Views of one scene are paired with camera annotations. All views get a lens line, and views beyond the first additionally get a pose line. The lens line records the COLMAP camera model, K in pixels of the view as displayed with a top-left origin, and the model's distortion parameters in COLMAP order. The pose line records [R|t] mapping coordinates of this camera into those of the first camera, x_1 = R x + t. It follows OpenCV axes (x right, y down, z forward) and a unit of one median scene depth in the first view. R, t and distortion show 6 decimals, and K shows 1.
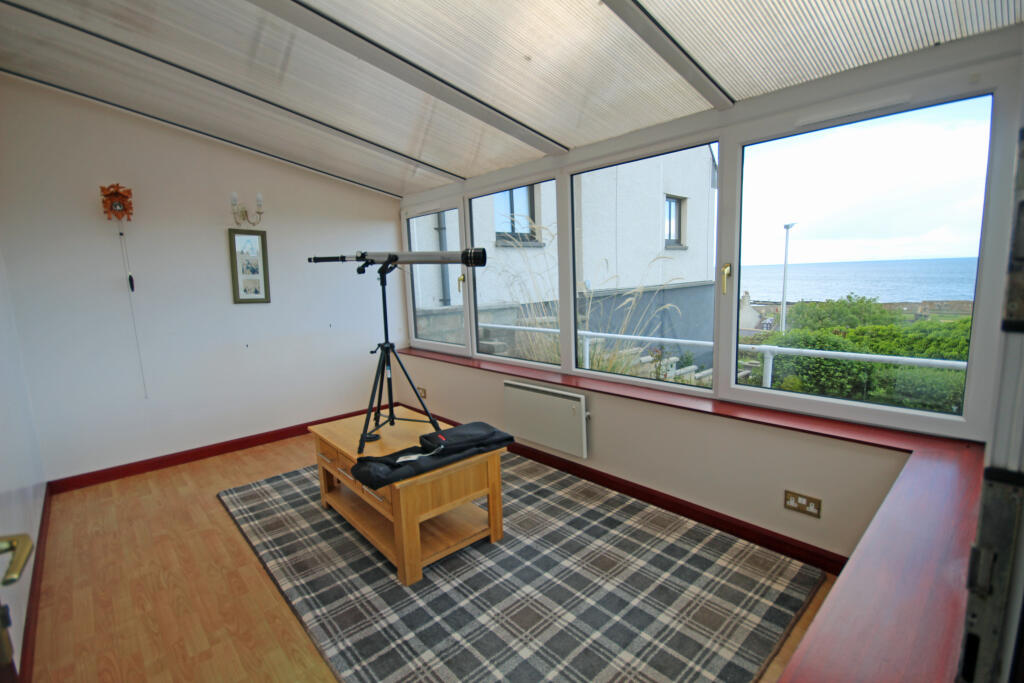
lens RADIAL K [[467.7, 0, 518.7], [0, 467.7, 338.6], [0, 0, 1]] dist [-0.003620, -0.000202]
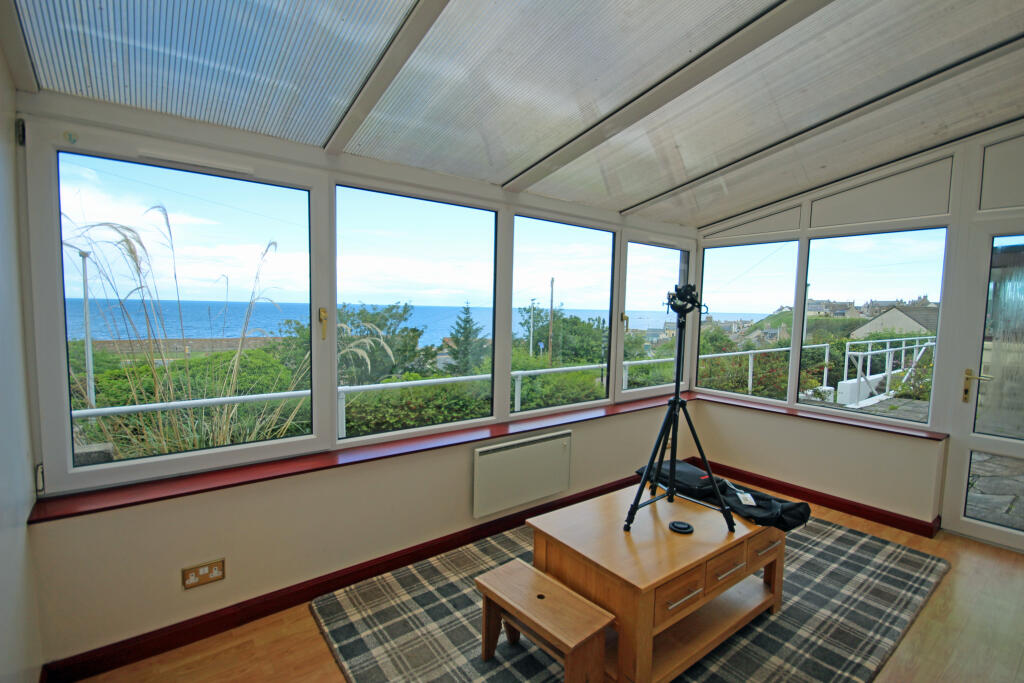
lens RADIAL K [[466.2, 0, 512.0], [0, 466.2, 341.5], [0, 0, 1]] dist [-0.000397, 0.000110]
pose [[0.084989, -0.033524, 0.995818, -1.187155], [0.112556, 0.993360, 0.023835, -0.151493], [-0.990004, 0.110059, 0.088198, 1.294990]]
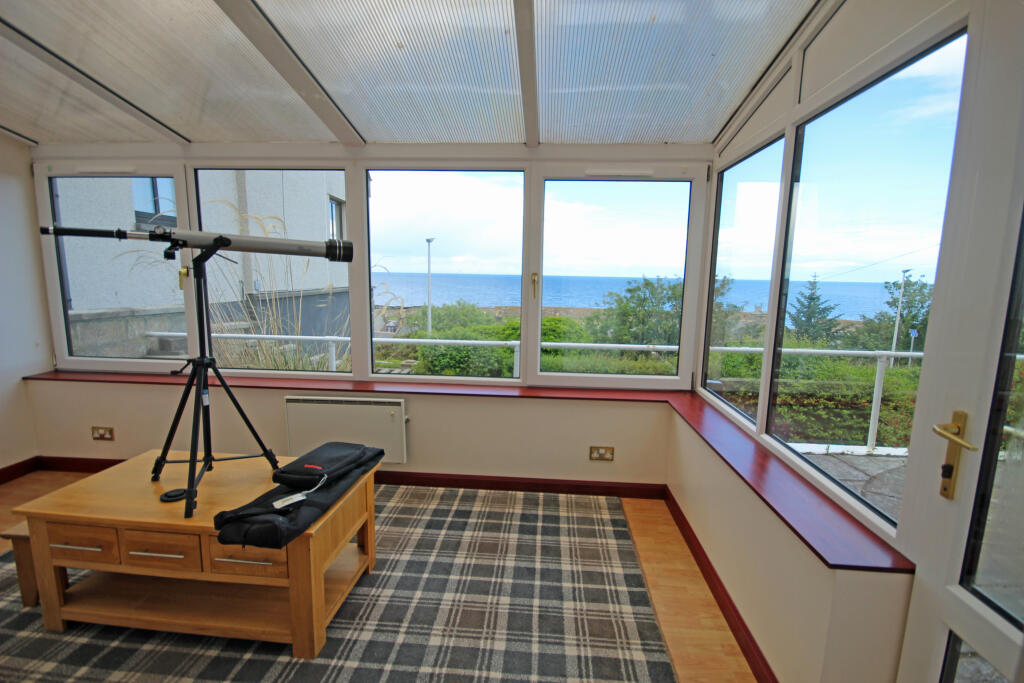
lens RADIAL K [[467.7, 0, 518.7], [0, 467.7, 338.6], [0, 0, 1]] dist [-0.003620, -0.000202]
pose [[0.728111, -0.040654, 0.684253, -0.451979], [0.046763, 0.998860, 0.009586, -0.004589], [-0.683863, 0.025019, 0.729182, 0.150093]]
